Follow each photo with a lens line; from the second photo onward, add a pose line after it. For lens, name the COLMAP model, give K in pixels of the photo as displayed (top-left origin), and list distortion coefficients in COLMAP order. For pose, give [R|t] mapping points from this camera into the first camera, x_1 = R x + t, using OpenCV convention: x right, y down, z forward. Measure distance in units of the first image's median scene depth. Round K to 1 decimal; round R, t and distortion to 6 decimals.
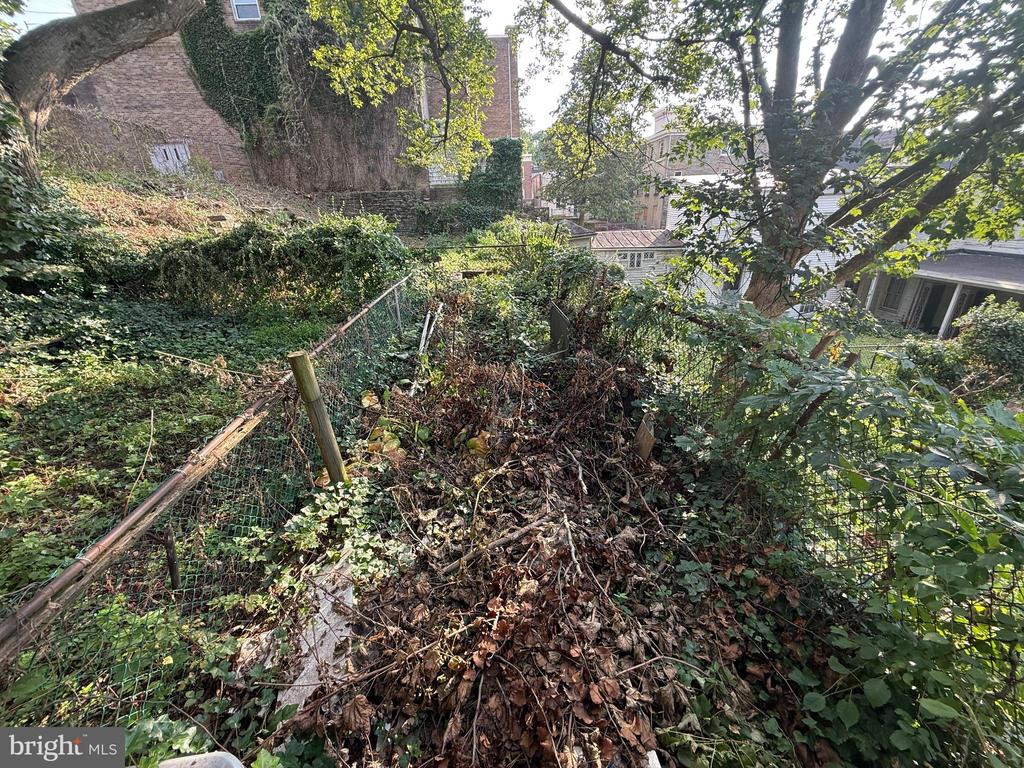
lens RADIAL K [[409.3, 0, 512.5], [0, 409.3, 383.4], [0, 0, 1]] dist [-0.003673, -0.000108]
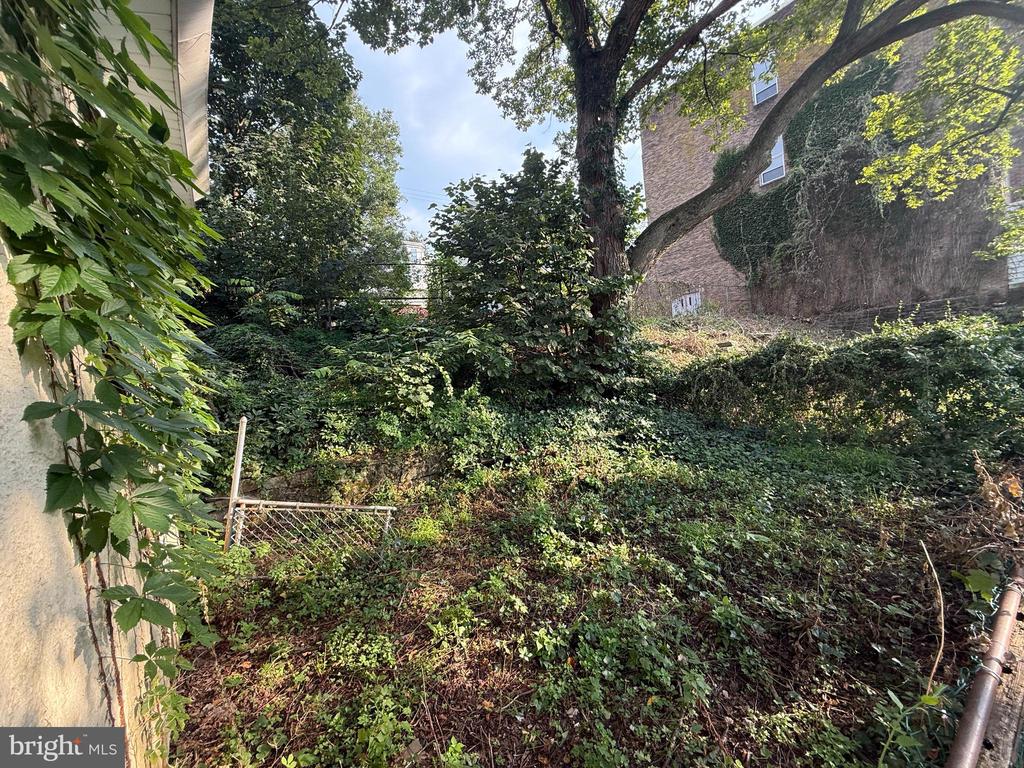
lens RADIAL K [[409.3, 0, 509.9], [0, 409.3, 381.9], [0, 0, 1]] dist [-0.003673, -0.000108]
pose [[0.528556, 0.006063, -0.848877, -0.165830], [-0.262515, 0.952127, -0.156655, 0.023798], [0.807289, 0.305644, 0.504843, 0.019758]]
